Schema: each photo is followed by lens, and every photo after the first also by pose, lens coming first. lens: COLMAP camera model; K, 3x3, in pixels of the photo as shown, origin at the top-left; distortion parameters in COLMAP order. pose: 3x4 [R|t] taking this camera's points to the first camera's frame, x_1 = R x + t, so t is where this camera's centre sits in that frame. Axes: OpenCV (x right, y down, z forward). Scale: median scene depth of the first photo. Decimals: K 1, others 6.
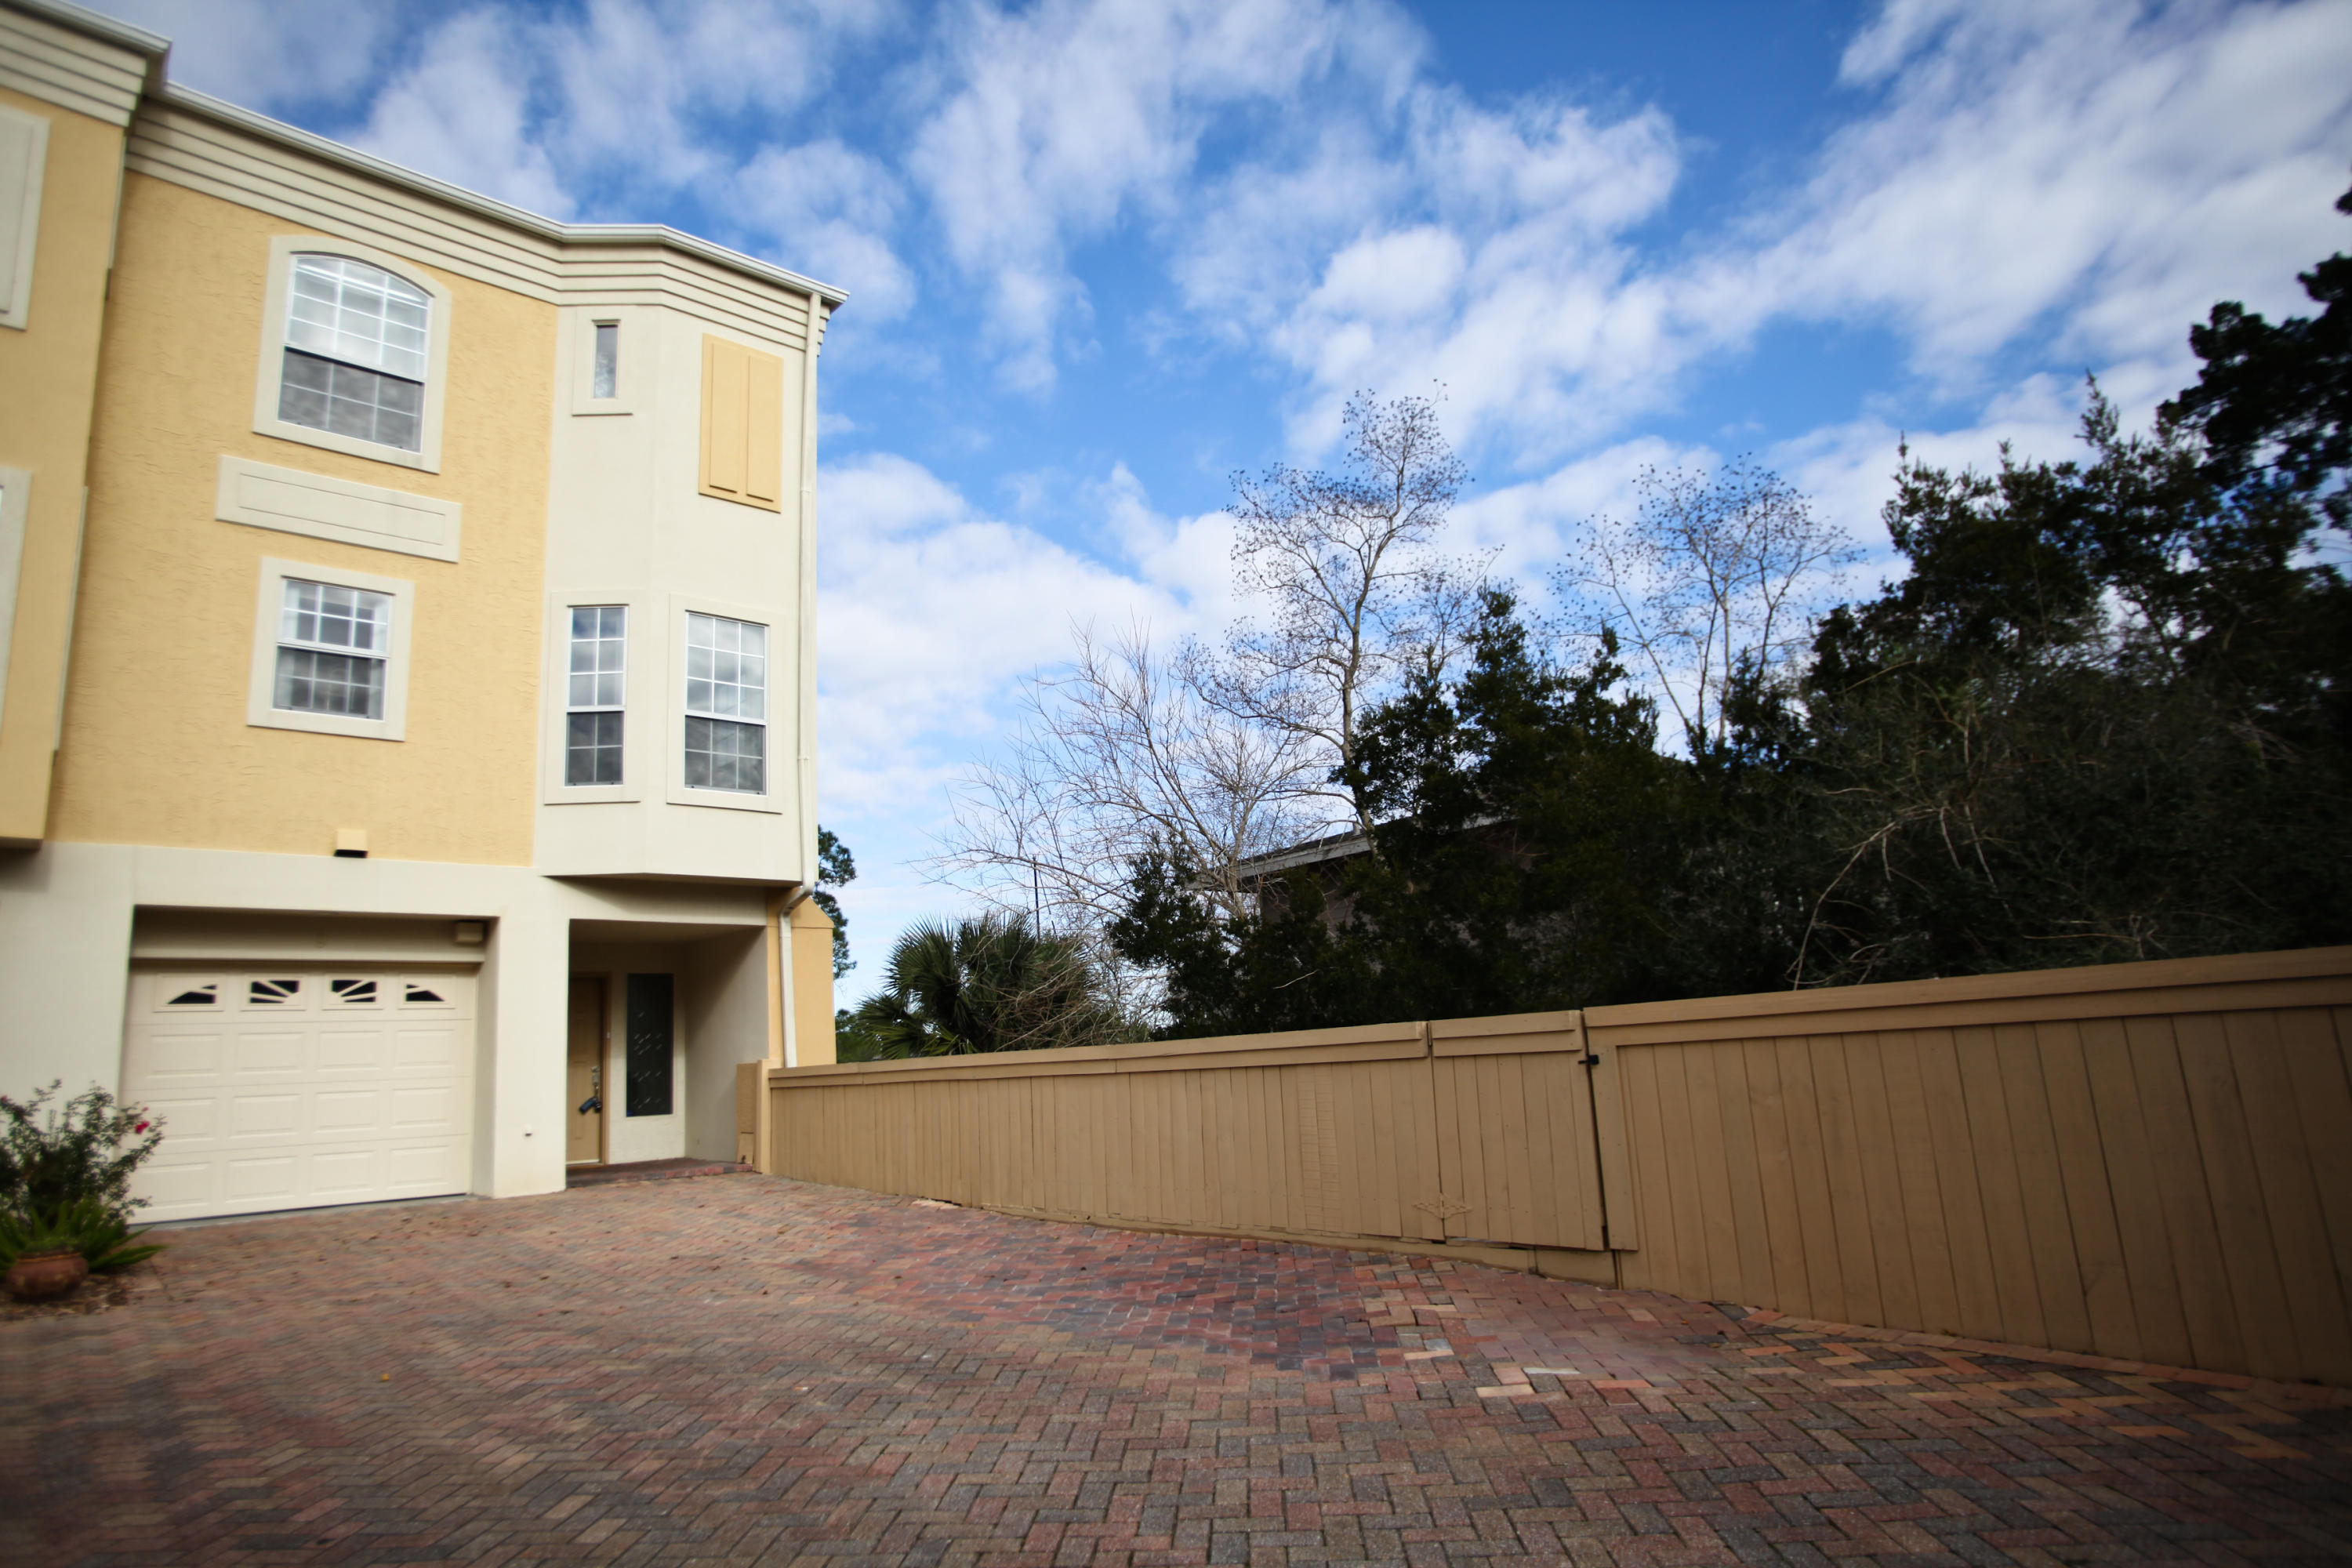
lens RADIAL K [[1353.4, 0, 1165.9], [0, 1353.4, 801.2], [0, 0, 1]] dist [-0.082075, 0.050051]
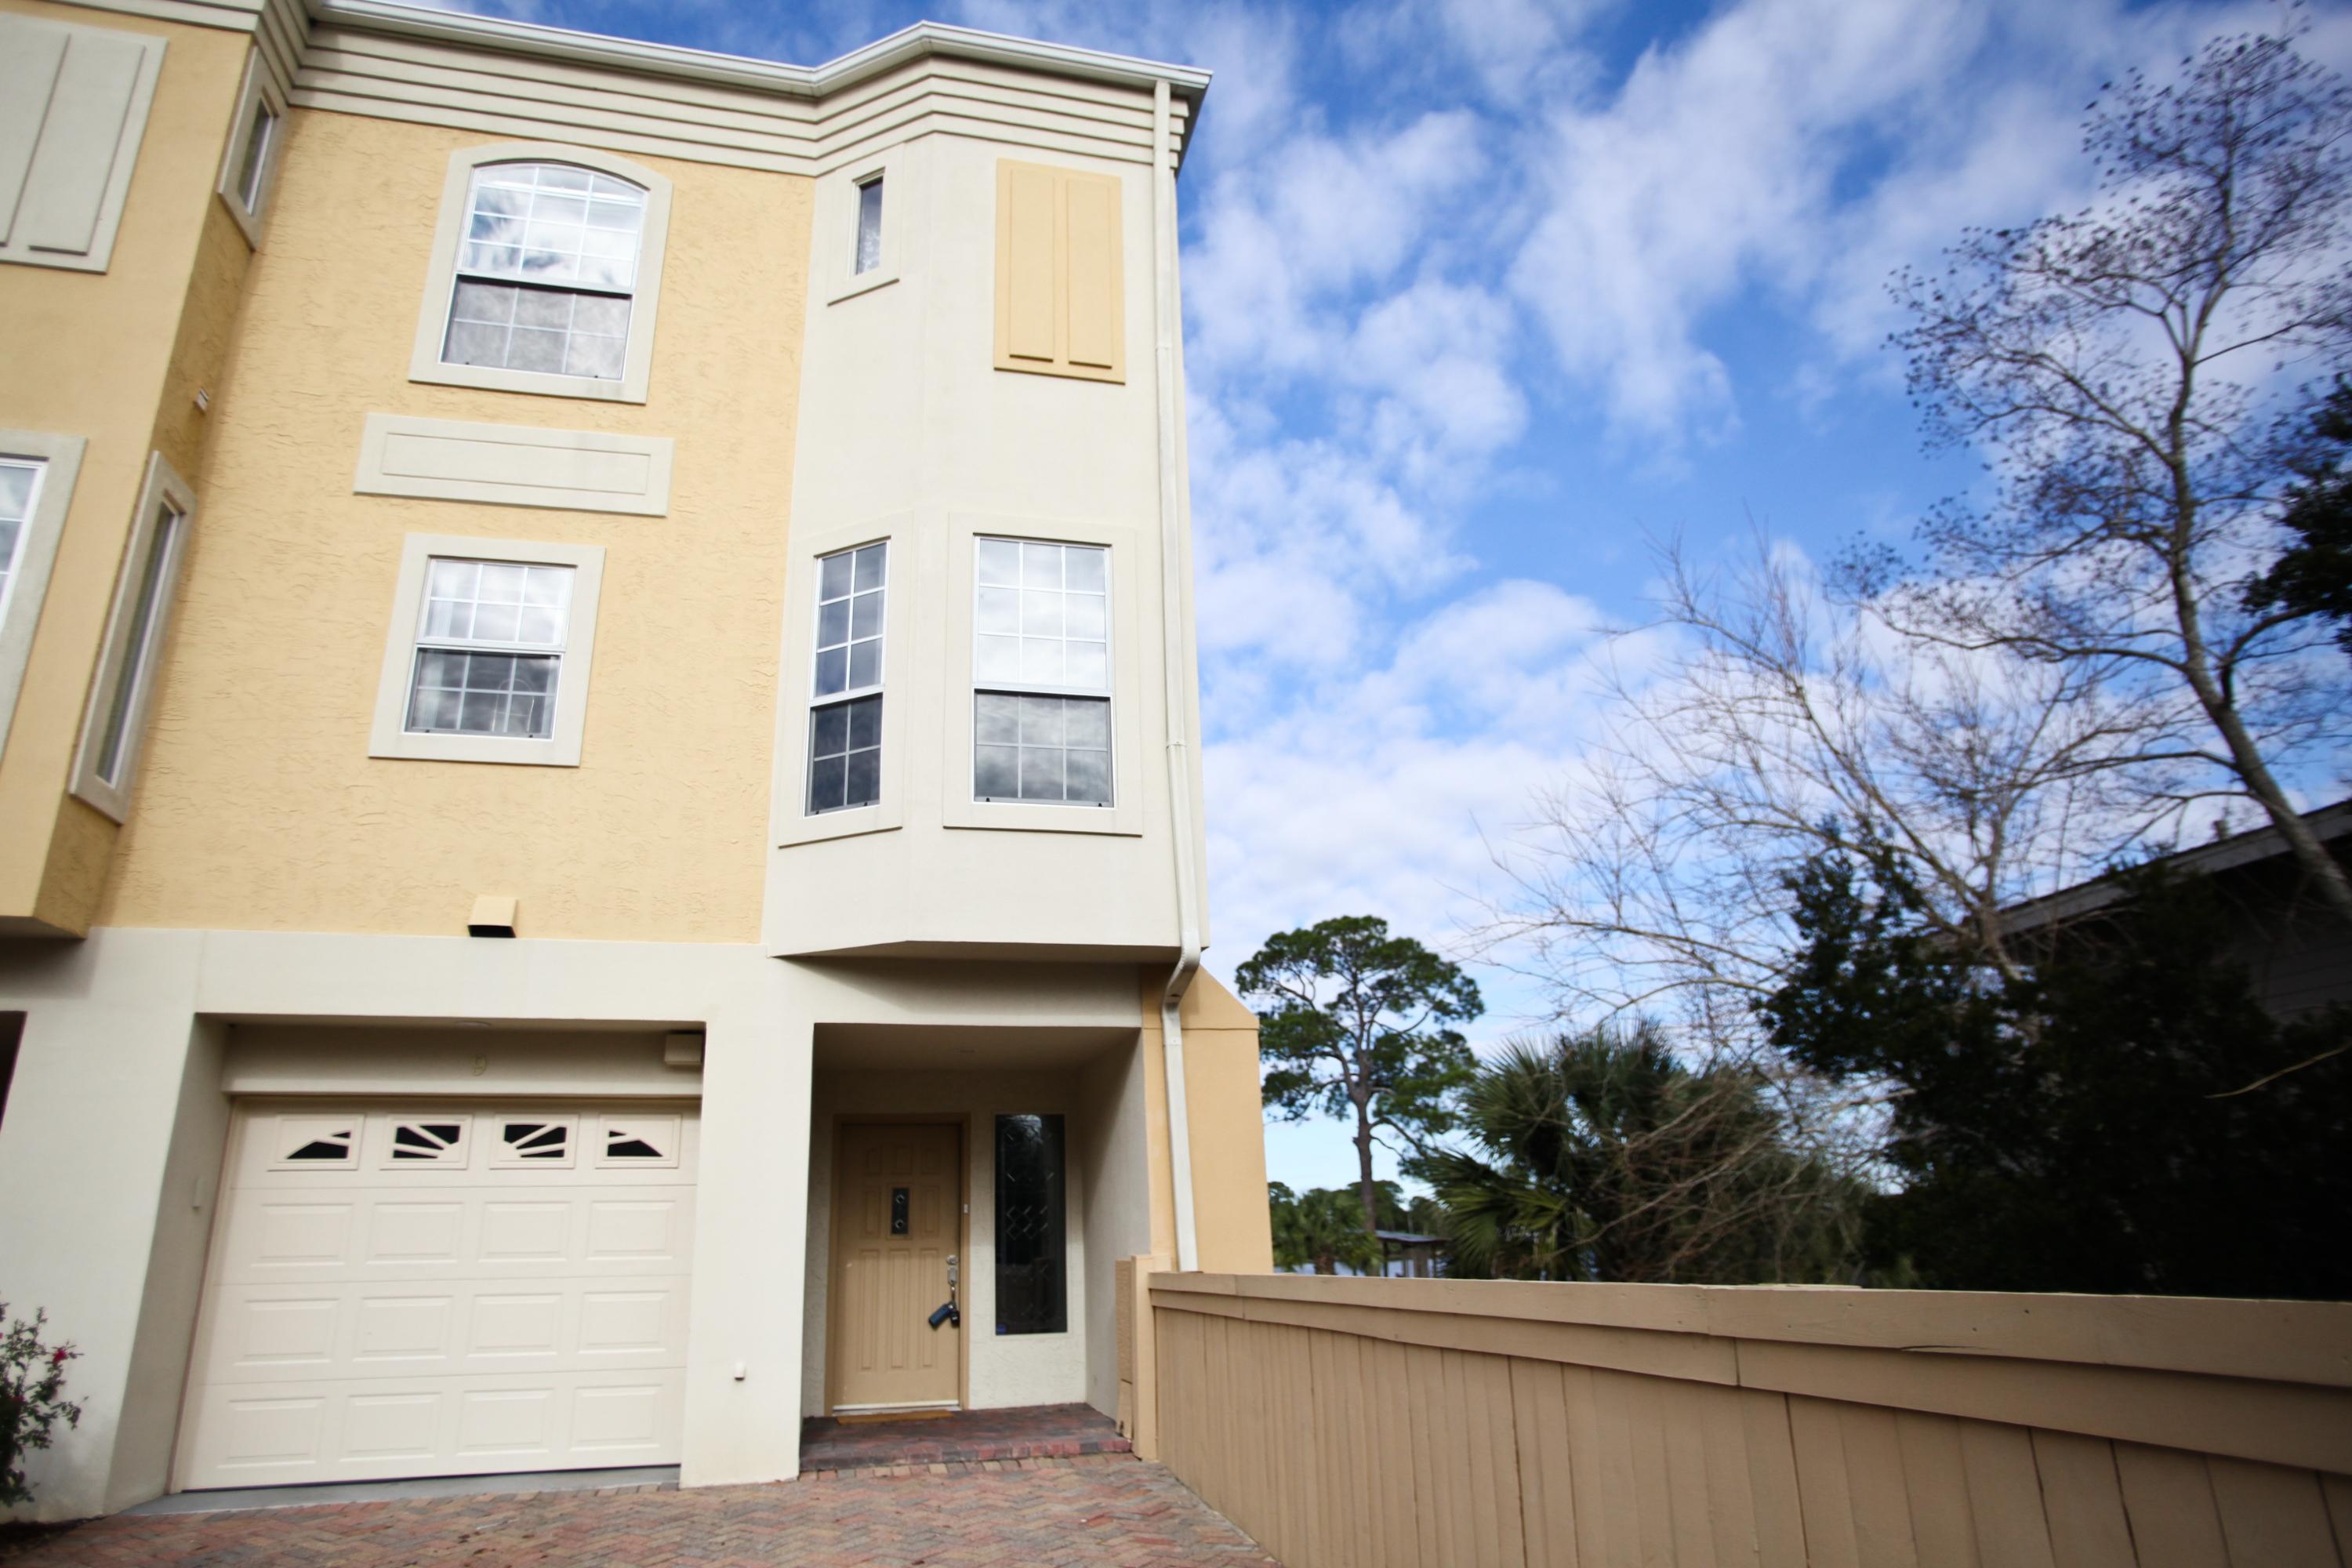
lens RADIAL K [[1353.4, 0, 1165.9], [0, 1353.4, 801.2], [0, 0, 1]] dist [-0.082075, 0.050051]
pose [[0.883217, -0.122578, -0.452660, -0.000389], [0.071904, 0.989219, -0.127579, 0.079997], [0.463419, 0.080132, 0.882509, 0.524362]]
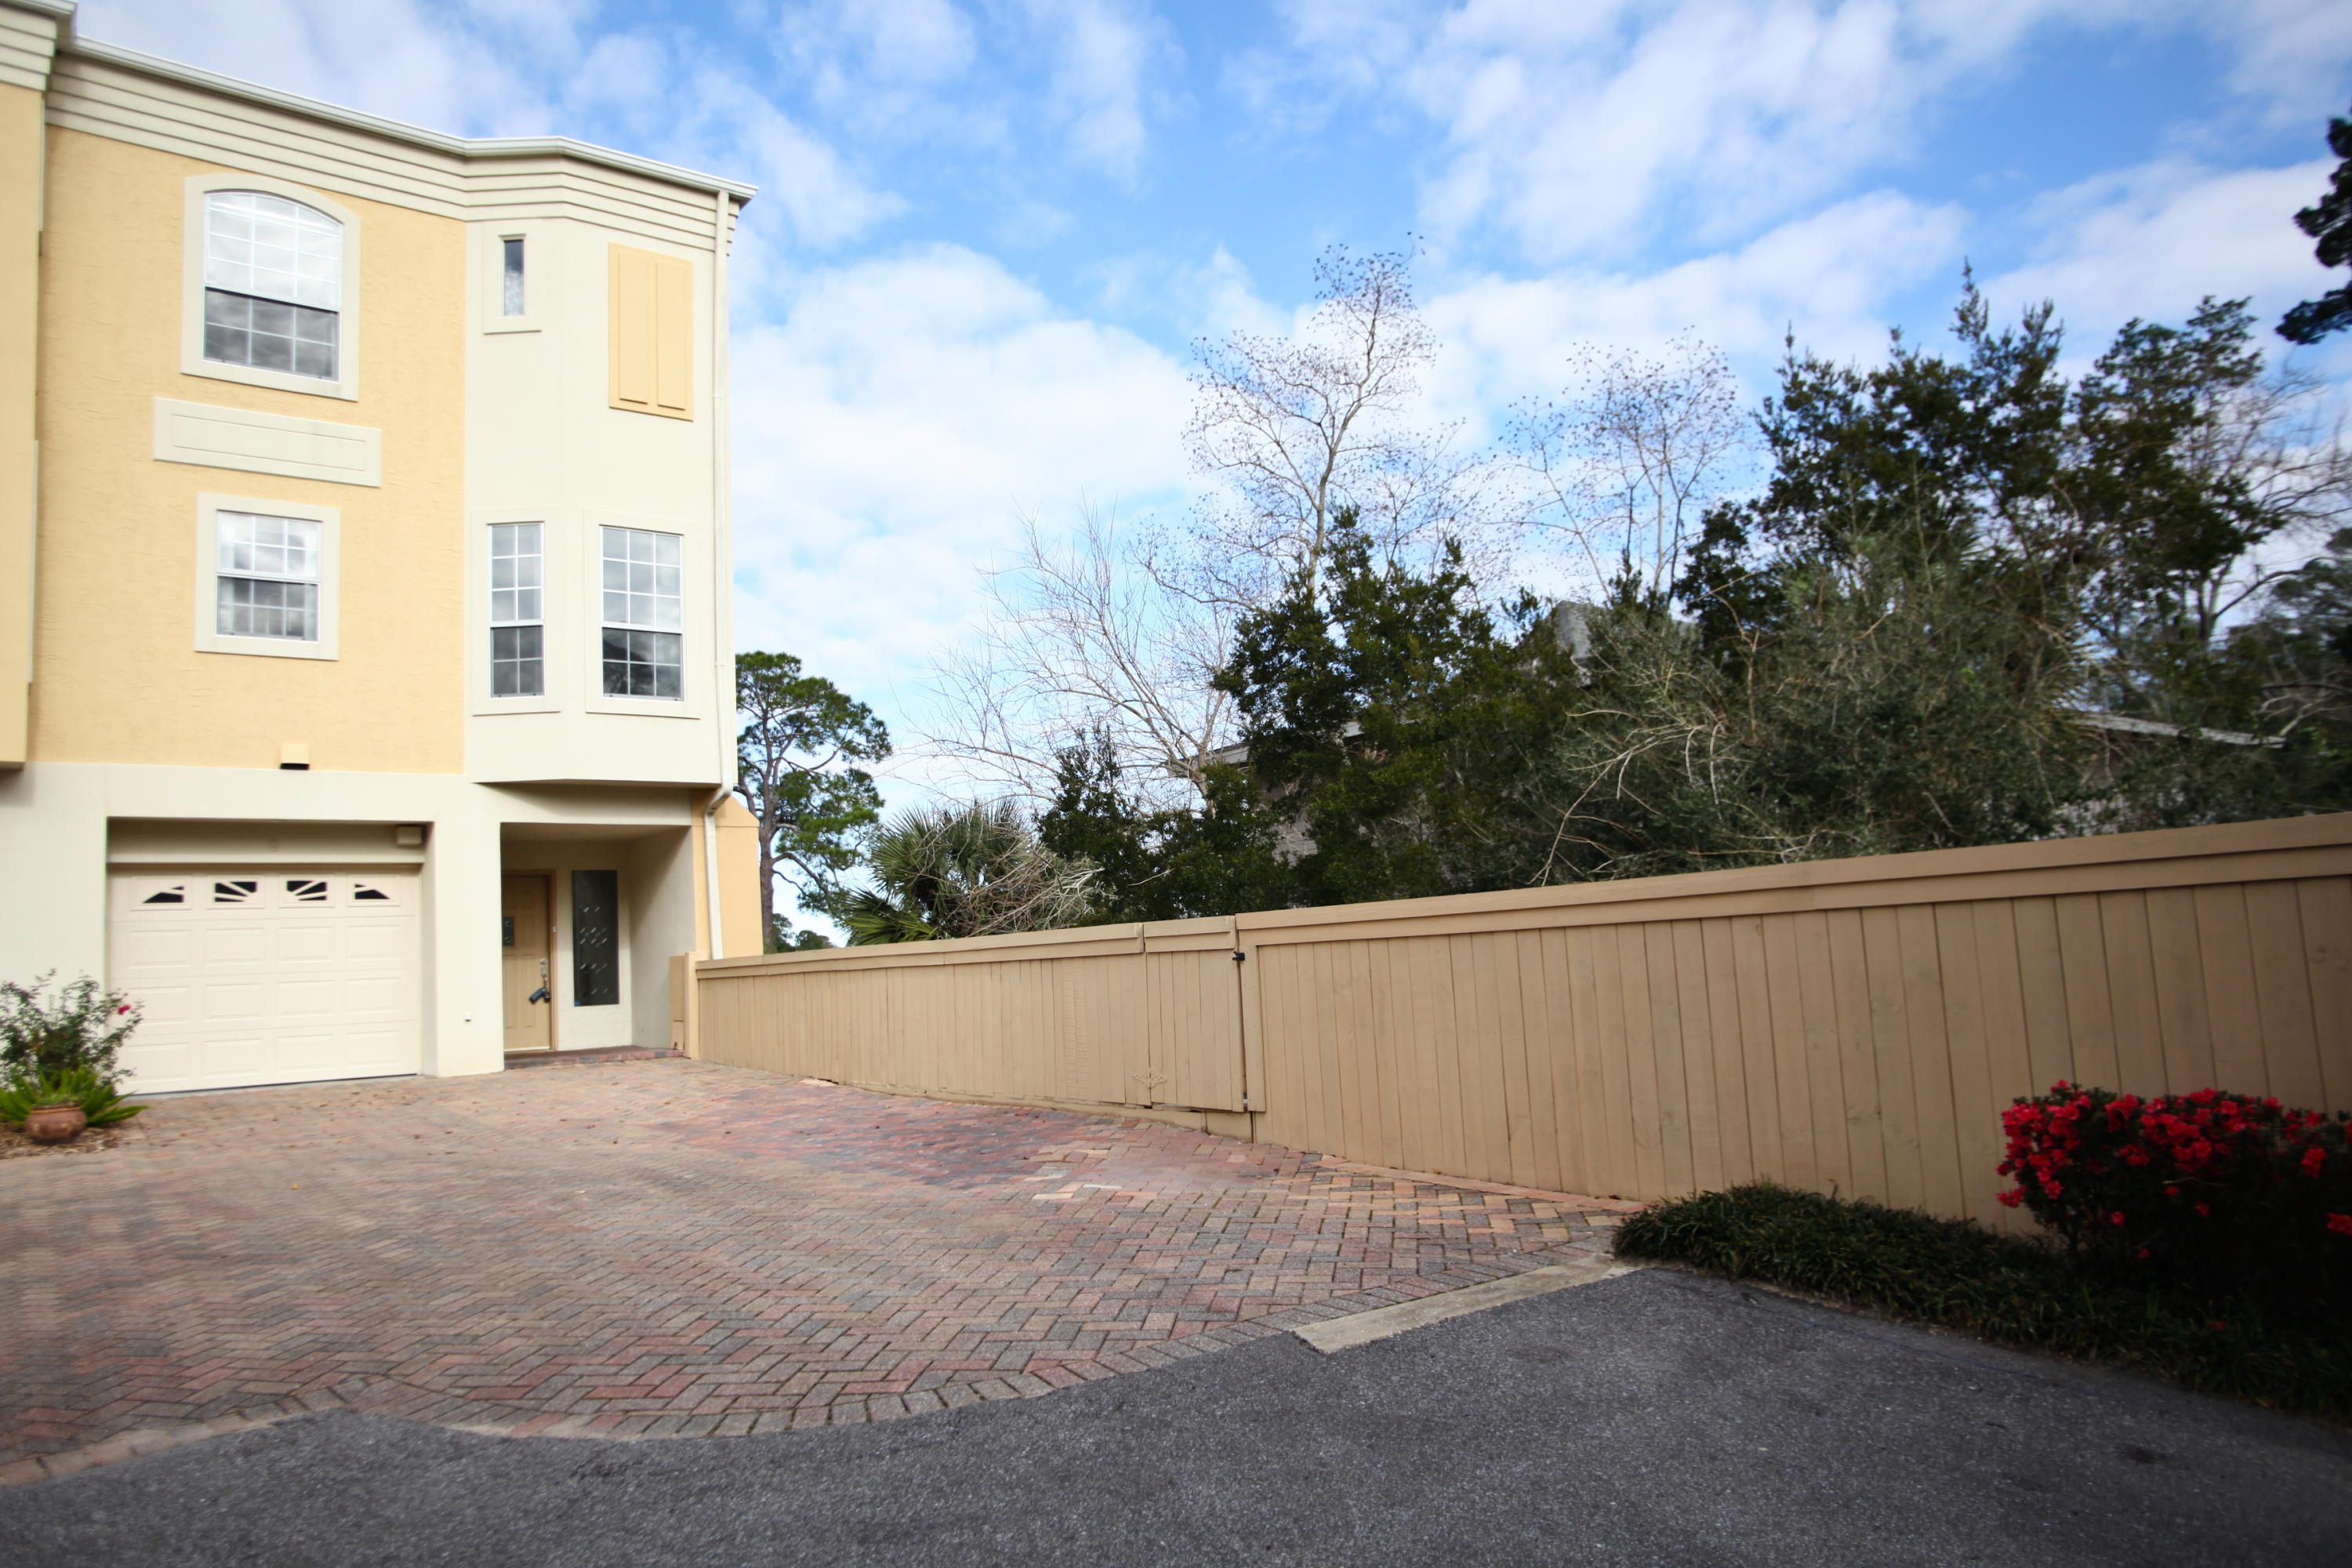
lens RADIAL K [[1614.4, 0, 1166.9], [0, 1614.4, 803.6], [0, 0, 1]] dist [-0.068501, 0.064717]
pose [[0.996131, -0.002360, -0.087848, 0.204753], [0.010750, 0.995405, 0.095154, -0.044248], [0.087220, -0.095730, 0.991579, -0.231170]]
